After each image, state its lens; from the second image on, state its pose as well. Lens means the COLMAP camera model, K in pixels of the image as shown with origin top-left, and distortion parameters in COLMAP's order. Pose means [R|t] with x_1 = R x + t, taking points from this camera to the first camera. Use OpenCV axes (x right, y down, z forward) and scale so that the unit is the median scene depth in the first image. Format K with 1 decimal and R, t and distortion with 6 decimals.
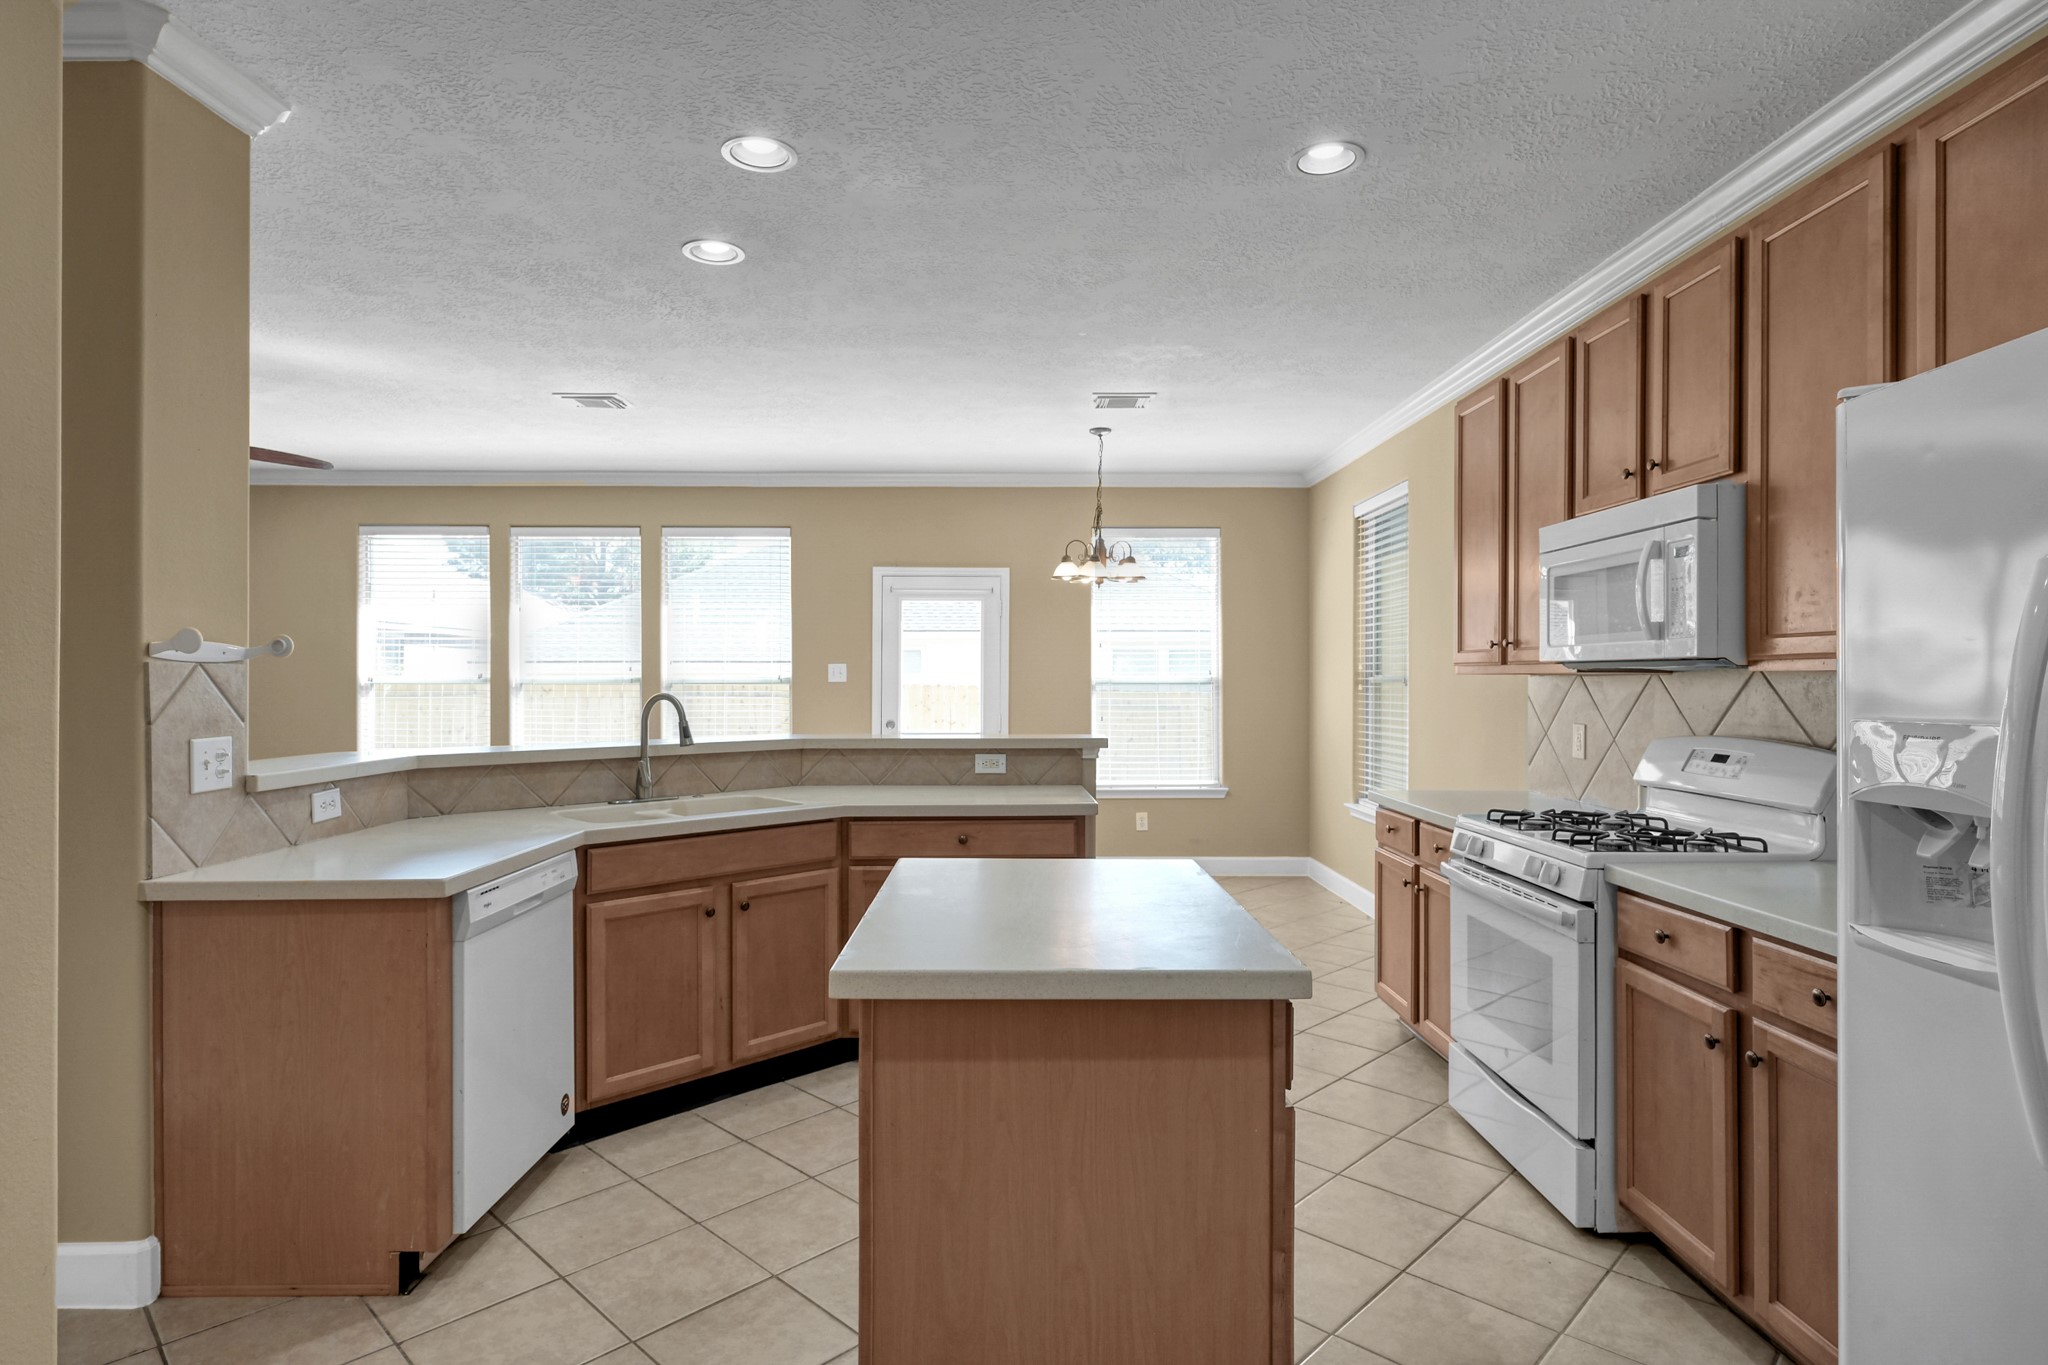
lens RADIAL K [[1089.0, 0, 1029.5], [0, 1089.0, 680.7], [0, 0, 1]] dist [-0.003174, 0.001234]
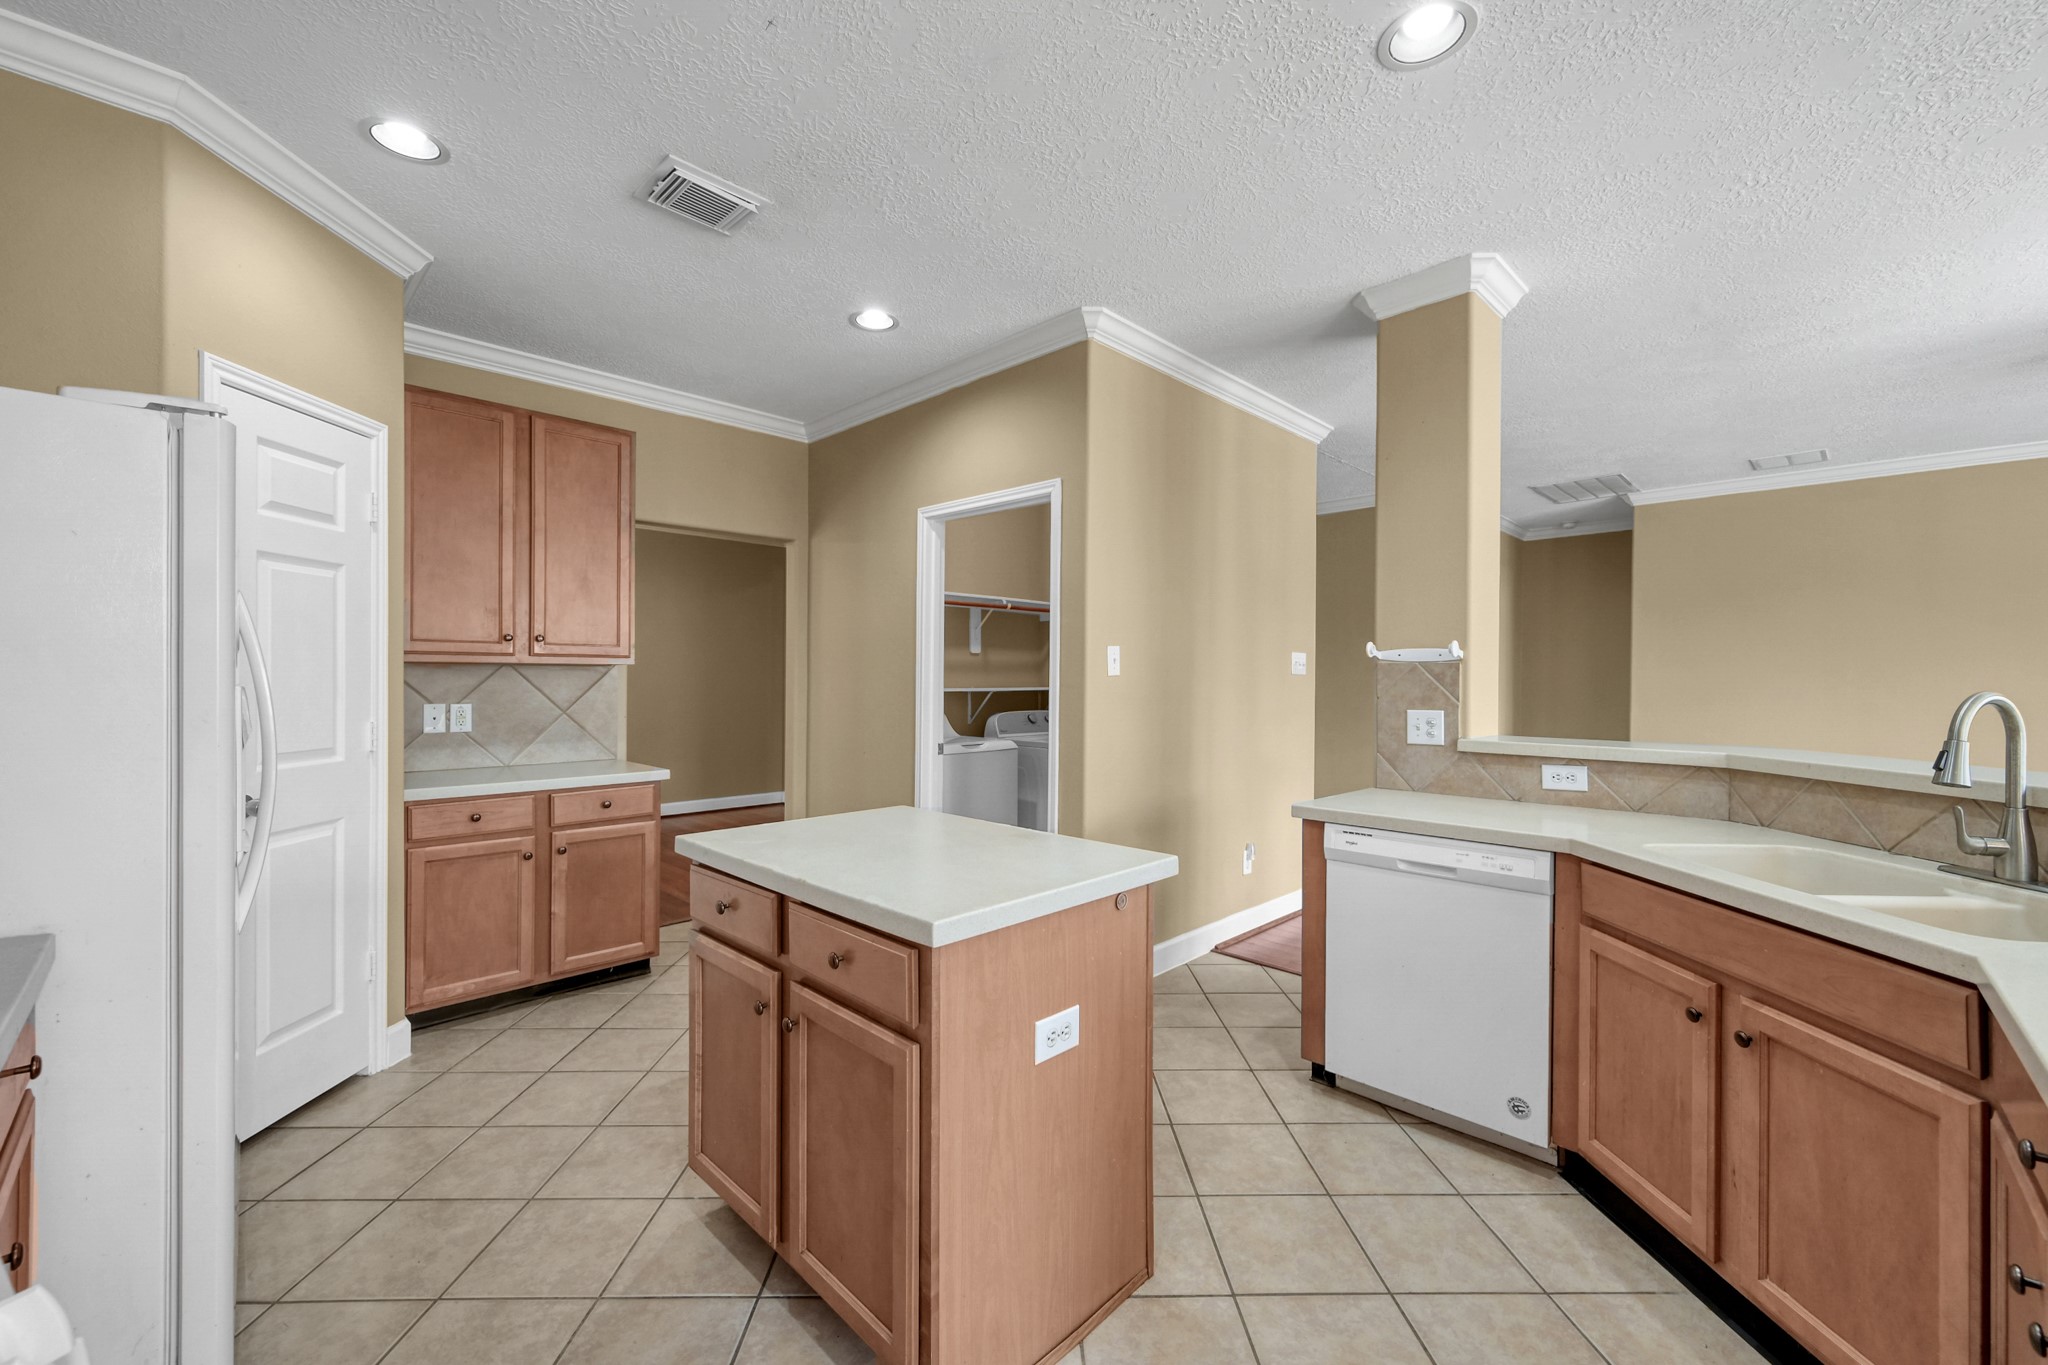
lens RADIAL K [[818.8, 0, 1019.9], [0, 818.8, 680.4], [0, 0, 1]] dist [0.006290, 0.000396]
pose [[-0.714899, -0.005225, -0.699208, 0.276779], [-0.007002, 0.999975, -0.000313, 0.007865], [0.699193, 0.004672, -0.714918, 0.823243]]
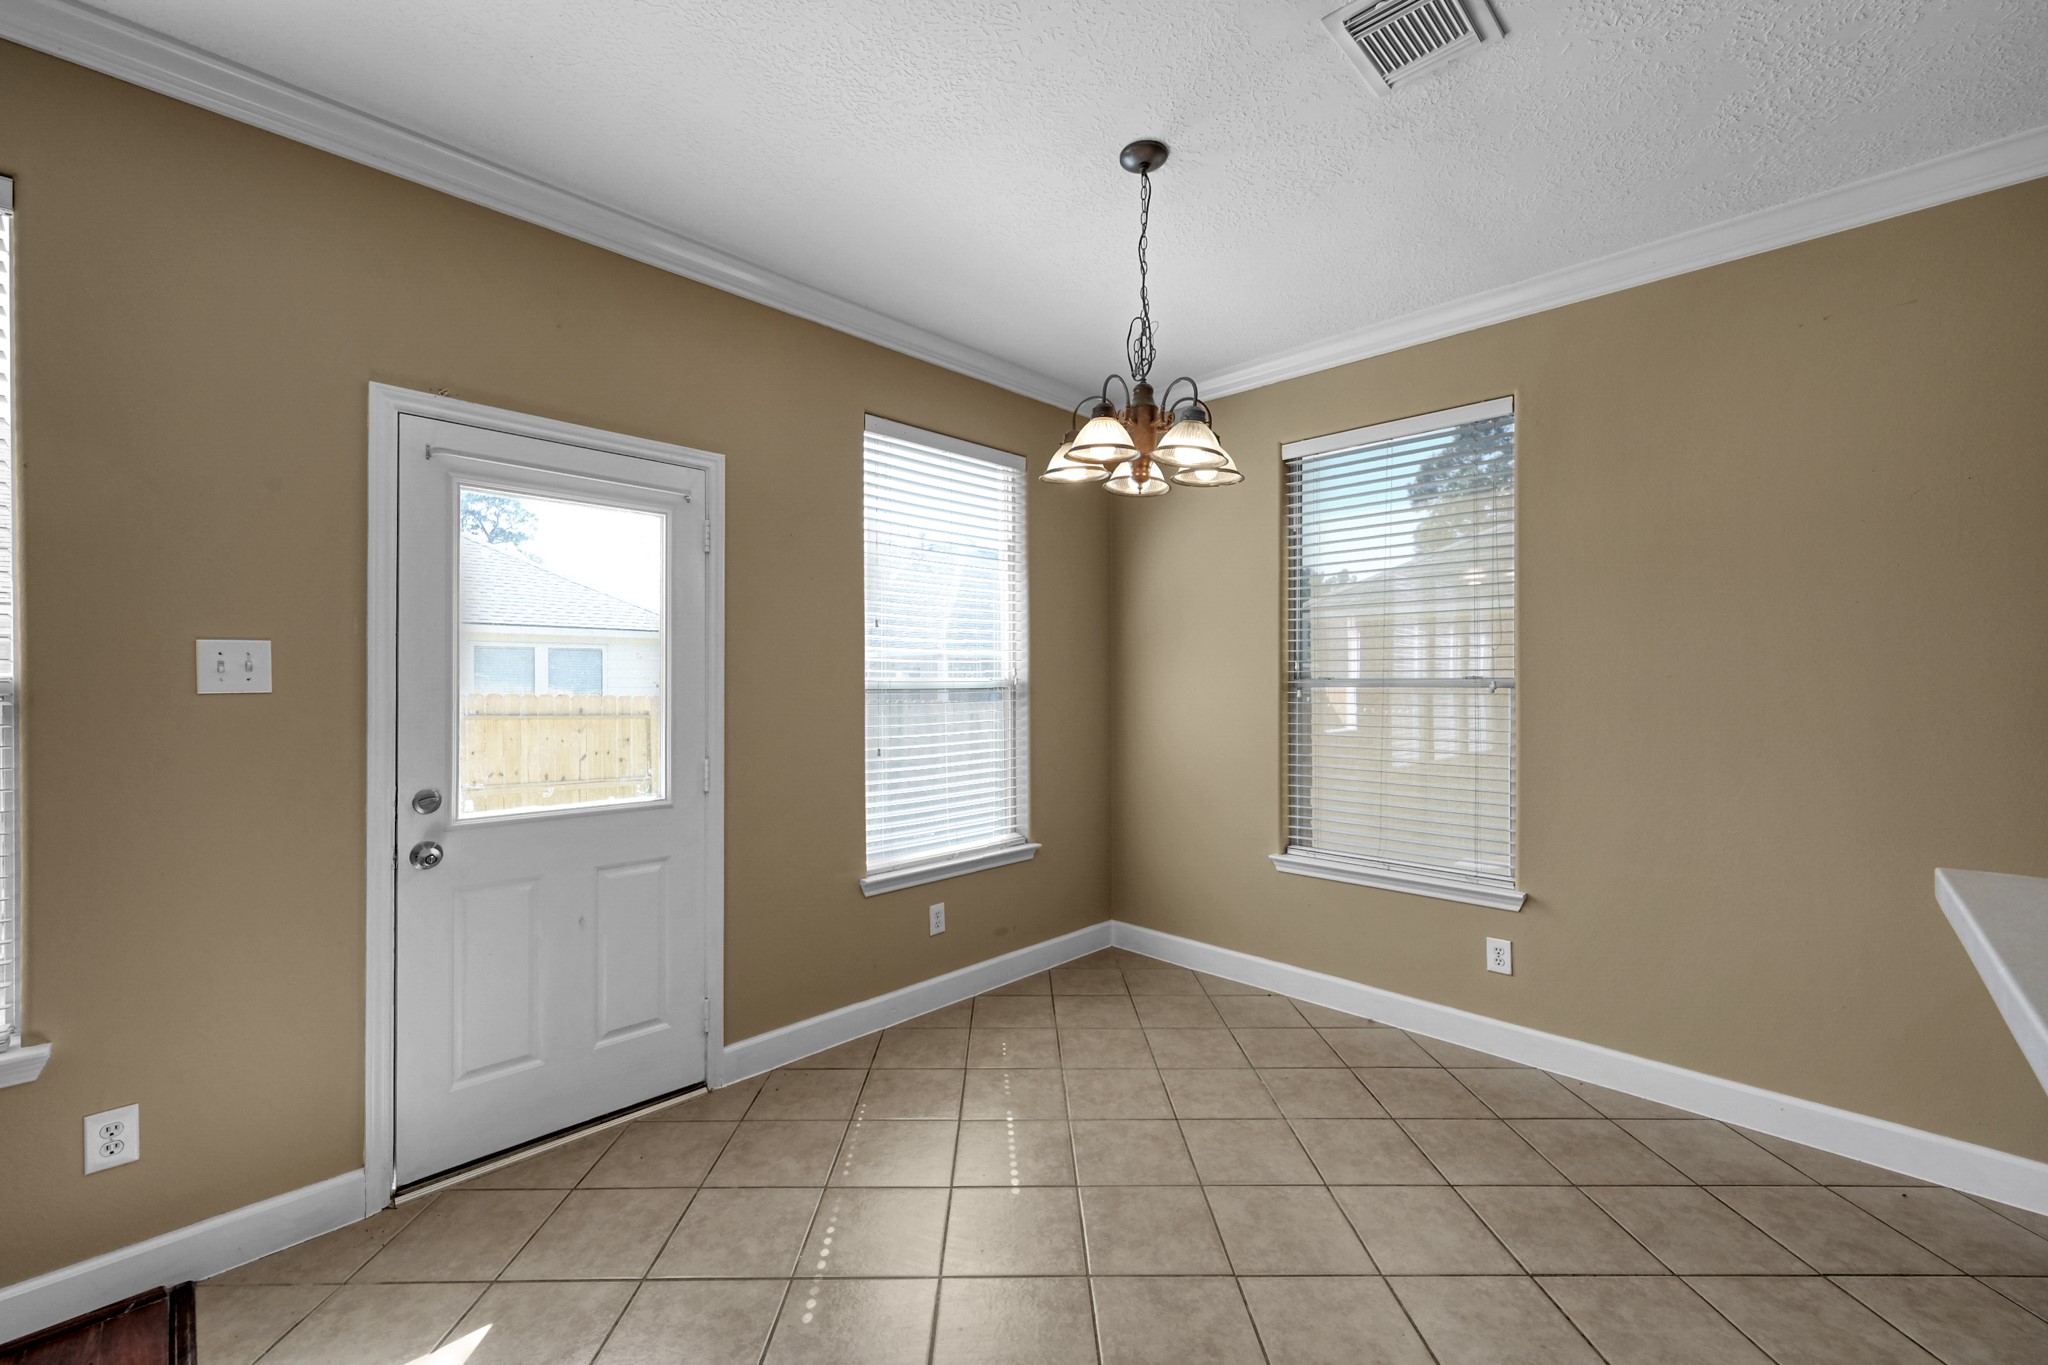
lens RADIAL K [[818.8, 0, 1024.2], [0, 818.8, 678.8], [0, 0, 1]] dist [0.006290, 0.000396]
pose [[0.711787, 0.000268, 0.702395, -0.307342], [0.000370, 1.000000, -0.000757, -0.005160], [-0.702395, 0.000799, 0.711787, 1.088391]]
